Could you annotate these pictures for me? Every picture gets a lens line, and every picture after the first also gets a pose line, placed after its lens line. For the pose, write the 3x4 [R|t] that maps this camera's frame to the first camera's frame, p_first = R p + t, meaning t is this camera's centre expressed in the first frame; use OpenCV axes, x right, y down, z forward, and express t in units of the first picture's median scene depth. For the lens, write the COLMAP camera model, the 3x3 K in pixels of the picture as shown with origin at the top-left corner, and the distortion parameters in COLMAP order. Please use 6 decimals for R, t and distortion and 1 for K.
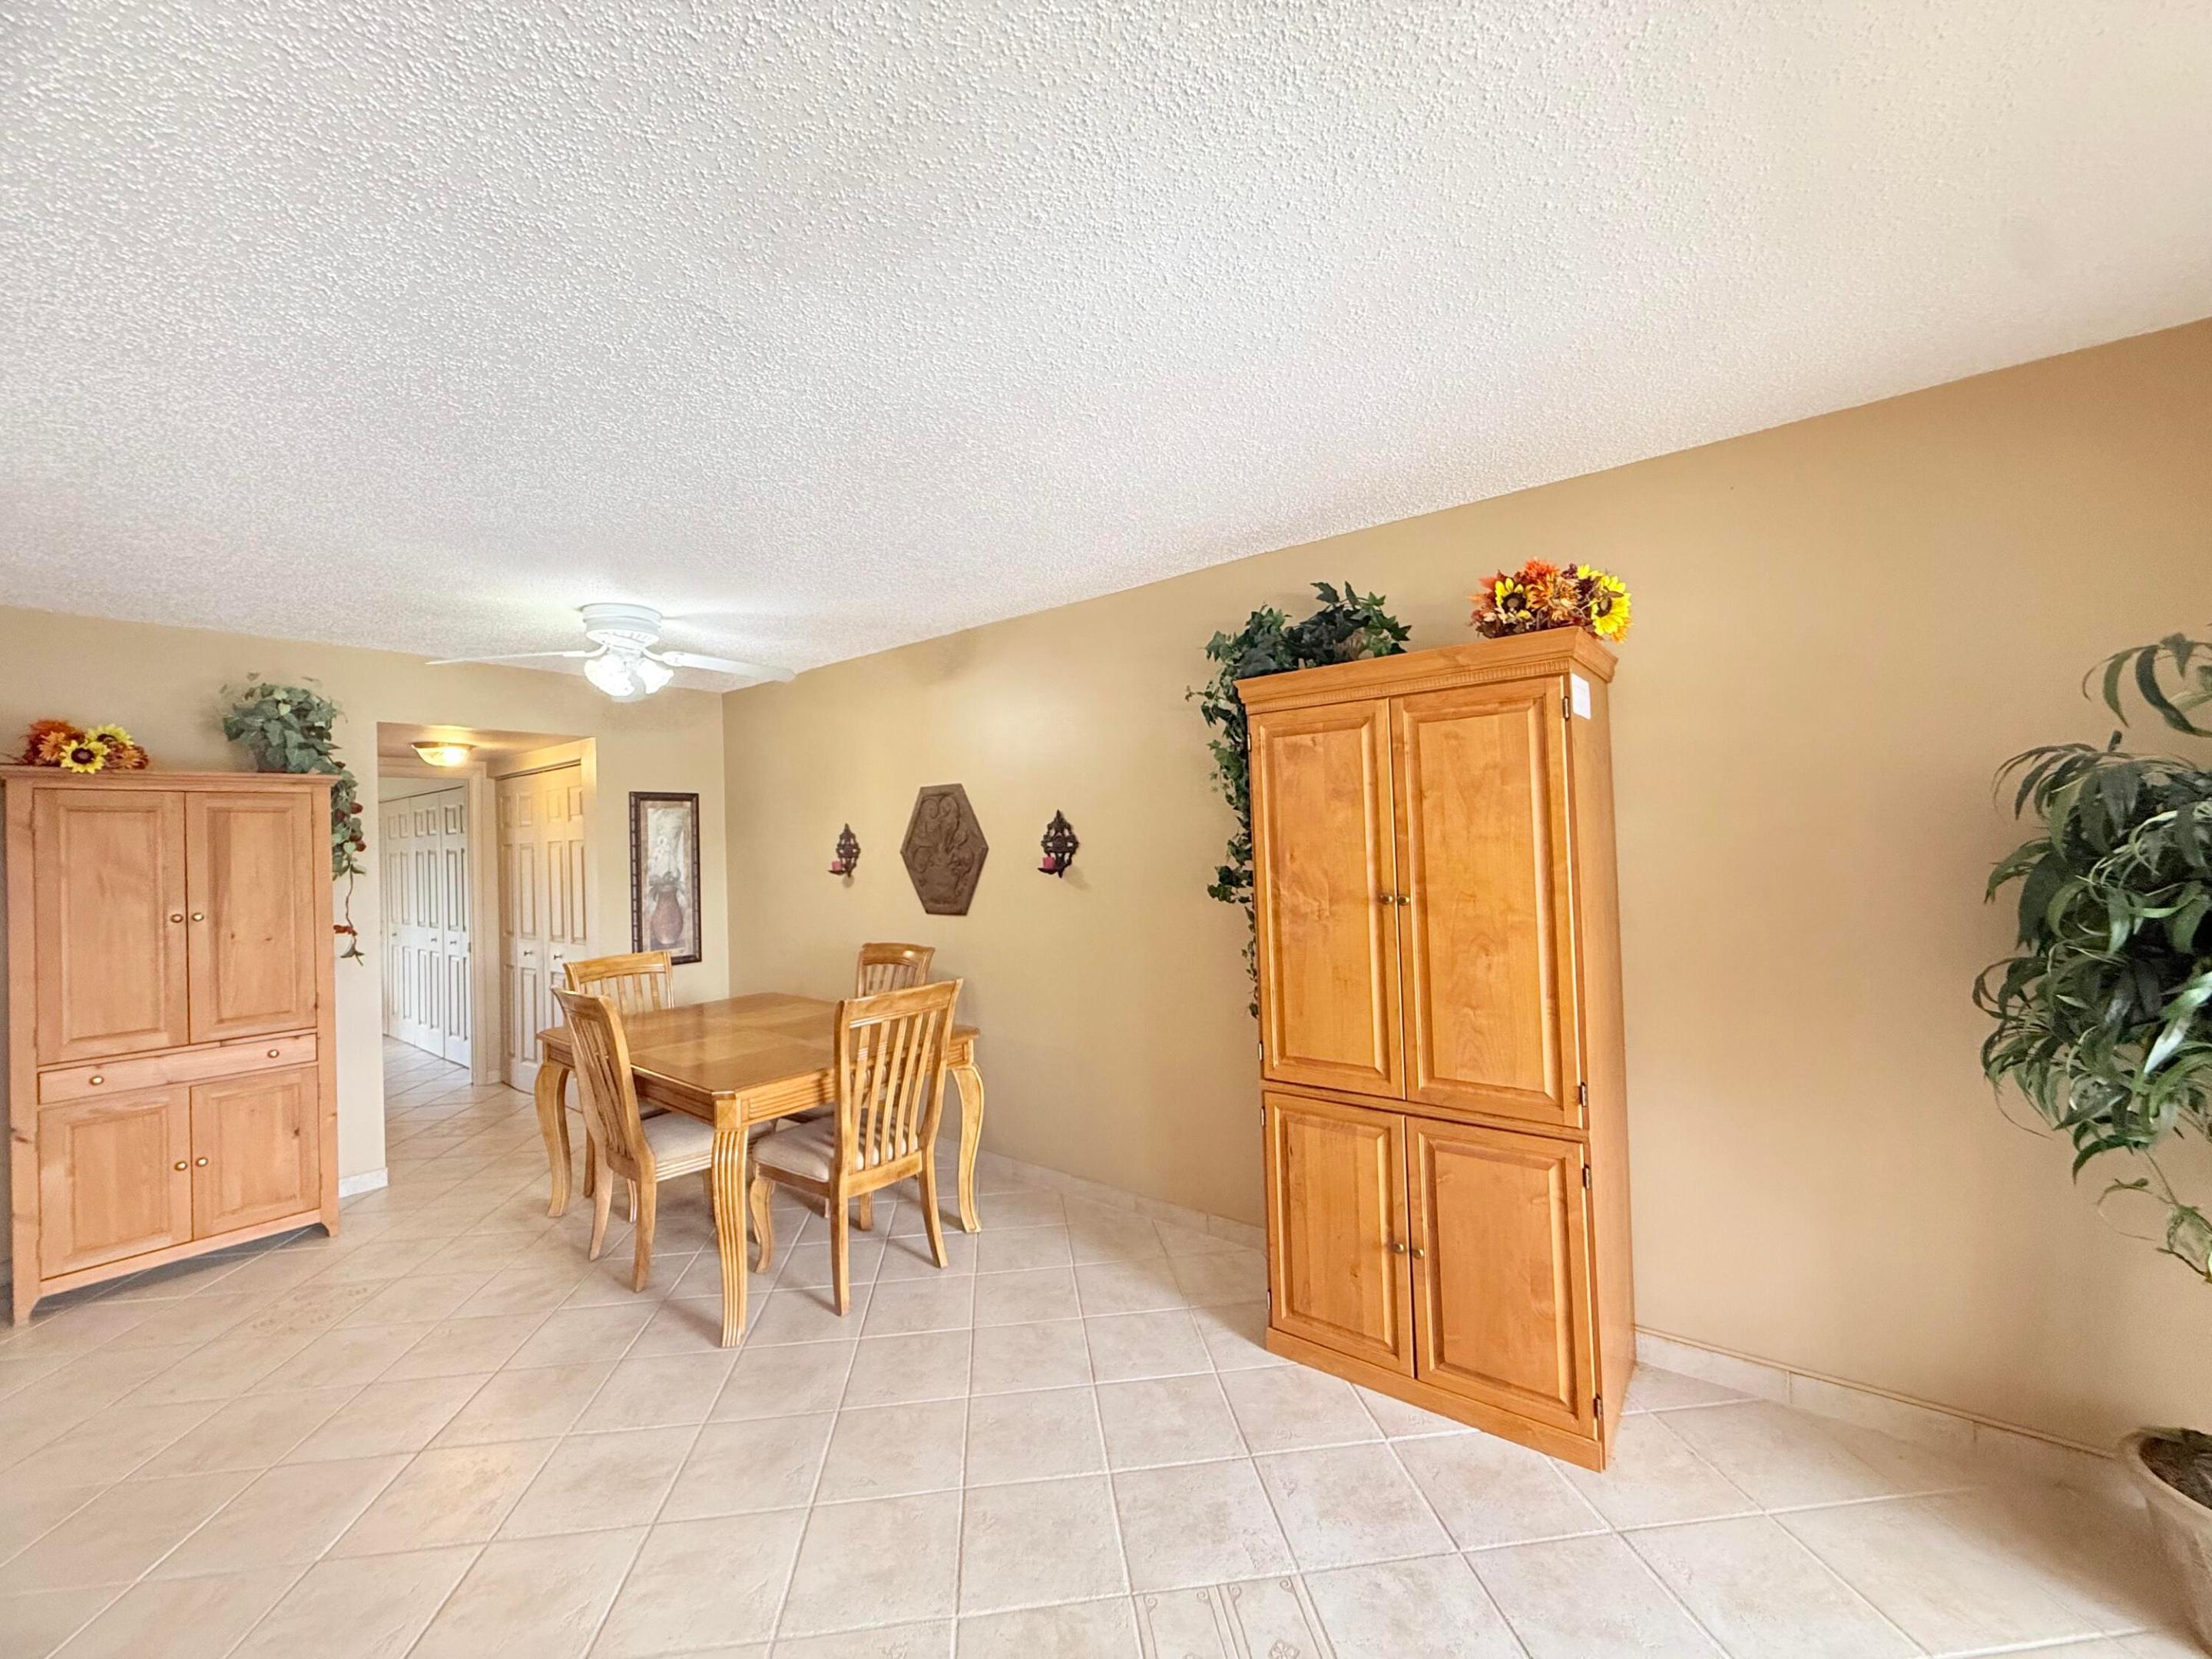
lens RADIAL K [[885.5, 0, 1111.7], [0, 885.5, 843.6], [0, 0, 1]] dist [-0.000404, 0.000476]
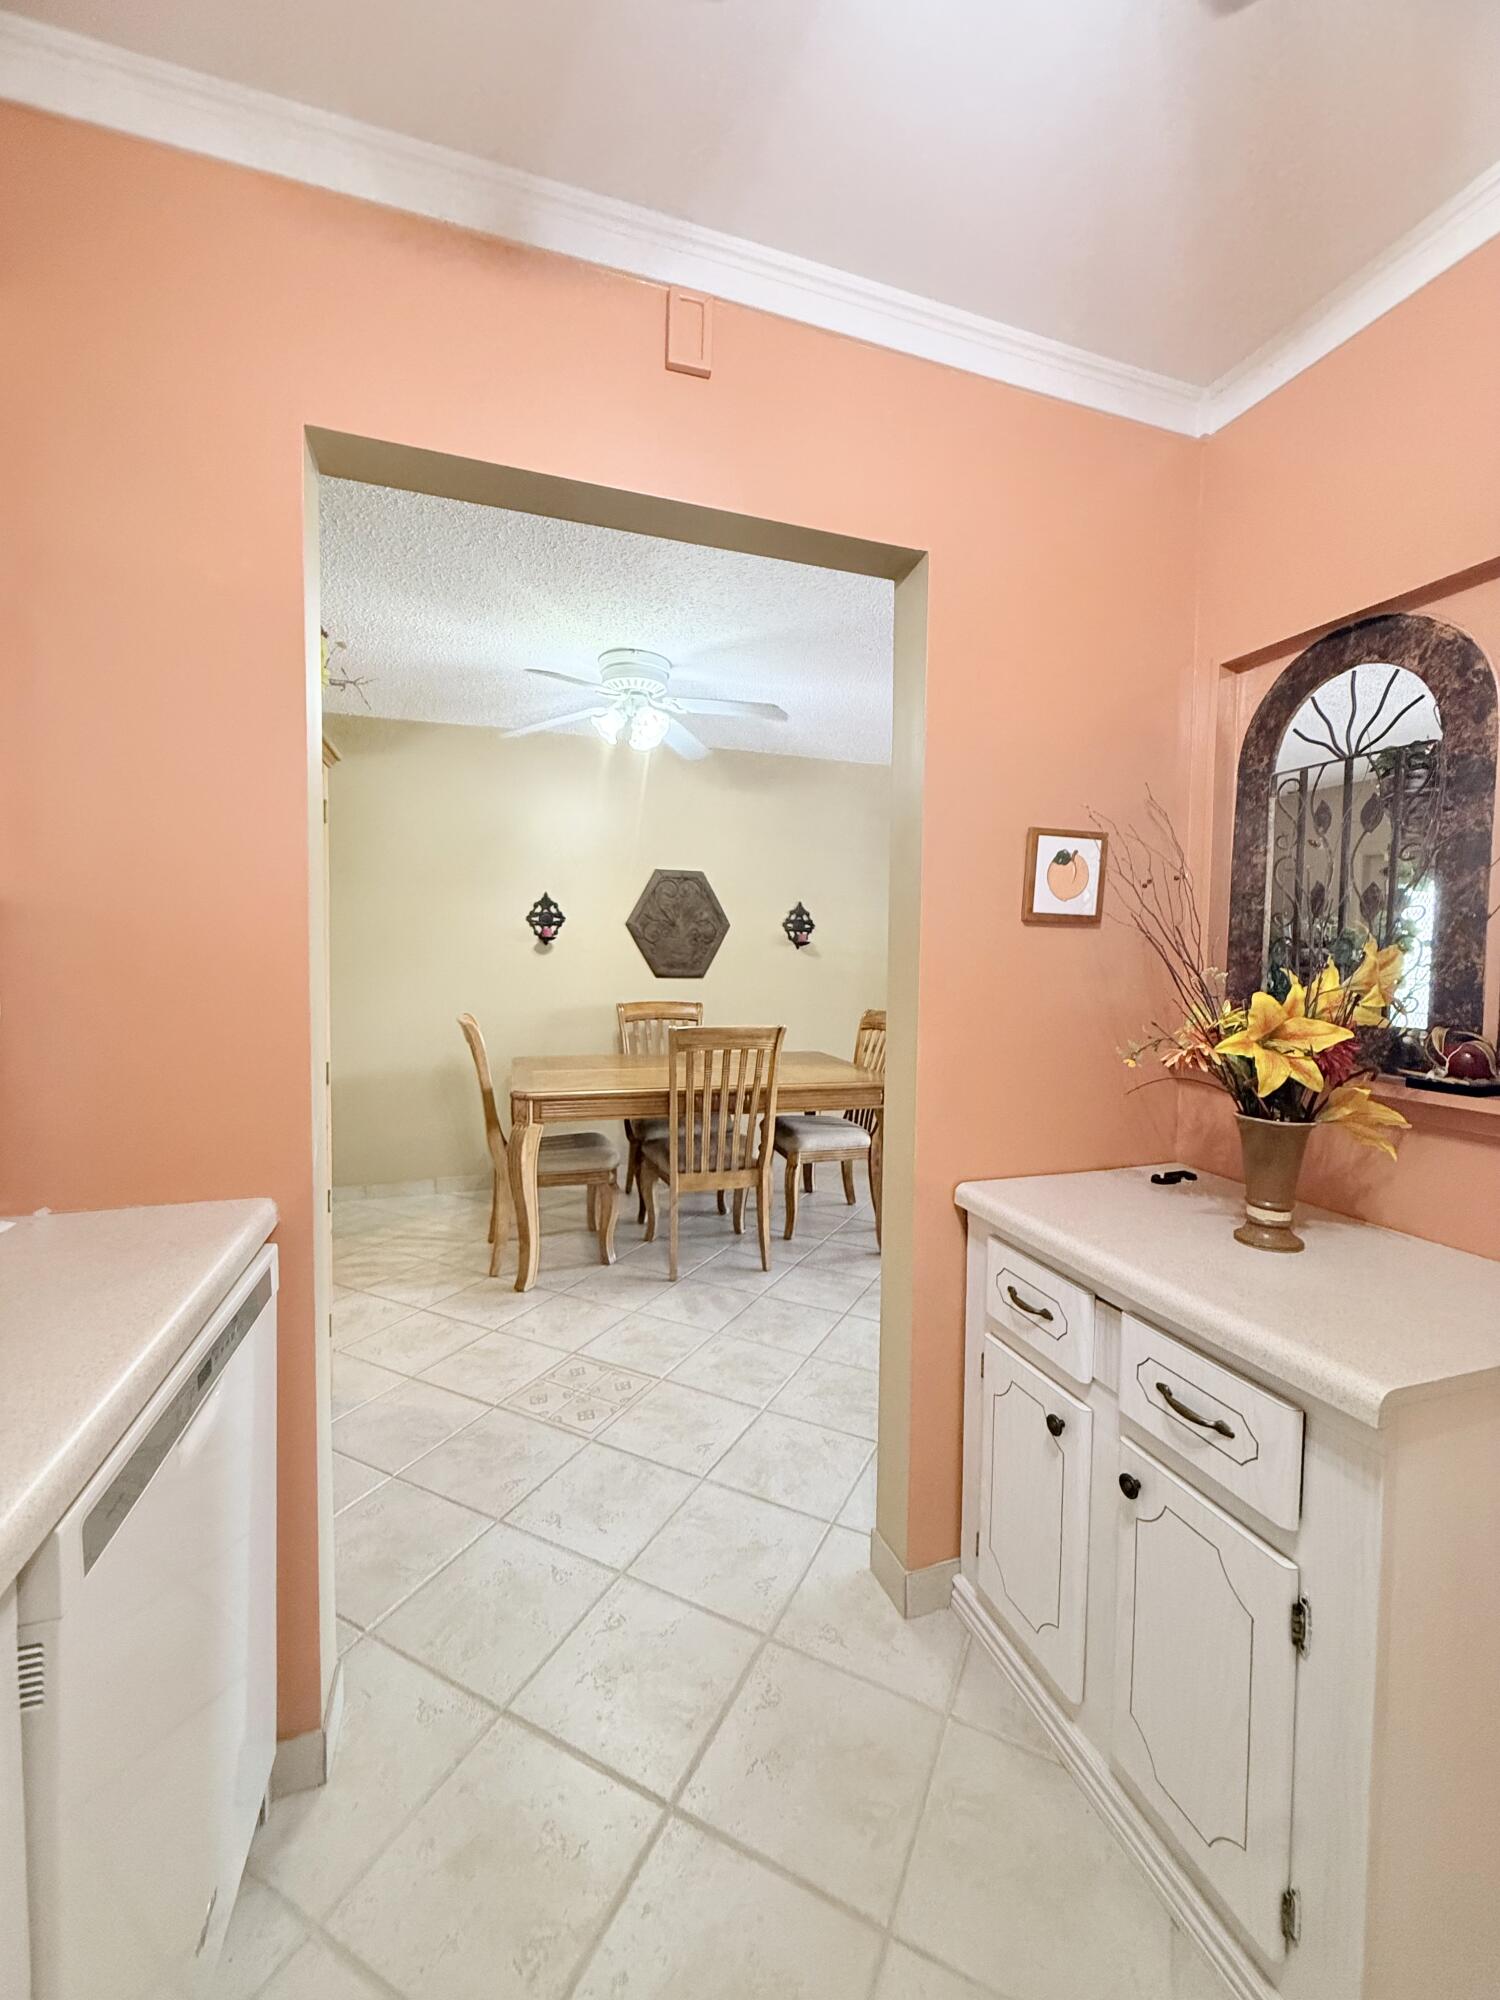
lens RADIAL K [[800.6, 0, 749.2], [0, 800.6, 984.3], [0, 0, 1]] dist [-0.000404, 0.000476]
pose [[0.569743, -0.015100, 0.821684, -1.043056], [-0.043981, 0.997838, 0.048833, 0.031852], [-0.820645, -0.063961, 0.567847, 0.304294]]
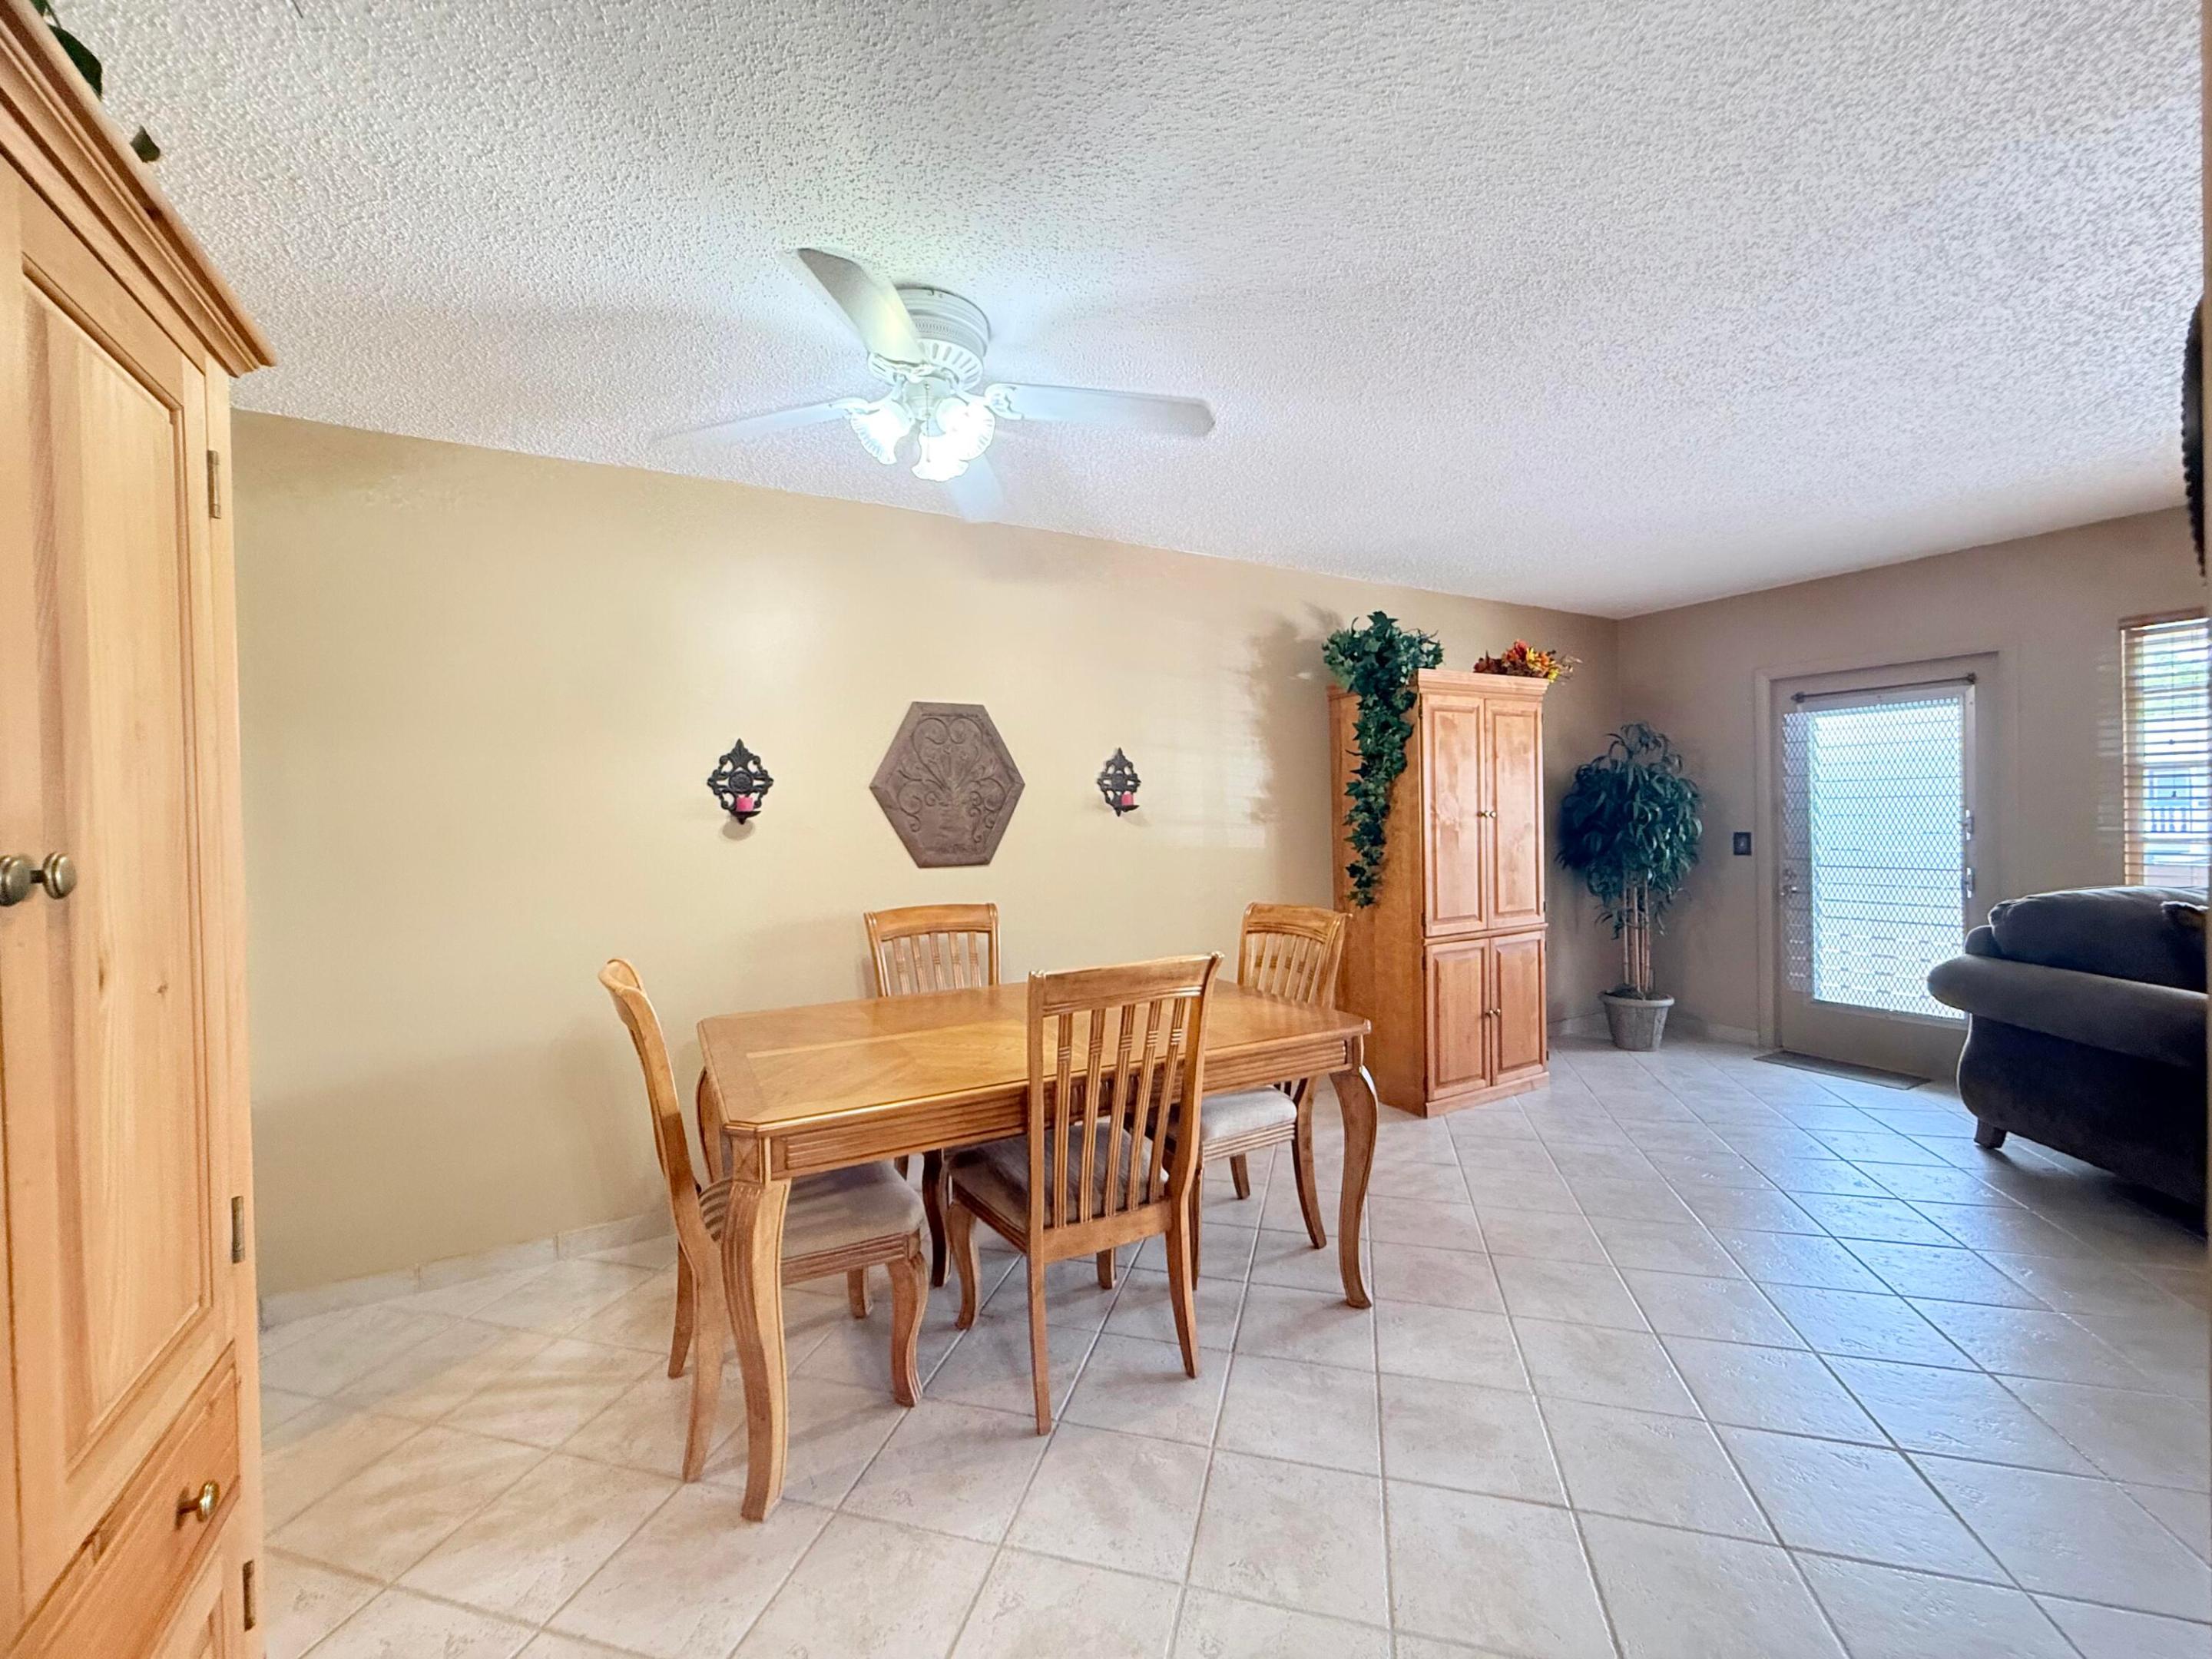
lens RADIAL K [[885.5, 0, 1096.5], [0, 885.5, 821.7], [0, 0, 1]] dist [-0.000404, 0.000476]
pose [[0.404550, -0.006109, 0.914495, -0.873143], [-0.010452, 0.999881, 0.011303, 0.030275], [-0.914456, -0.014131, 0.404439, 0.567990]]
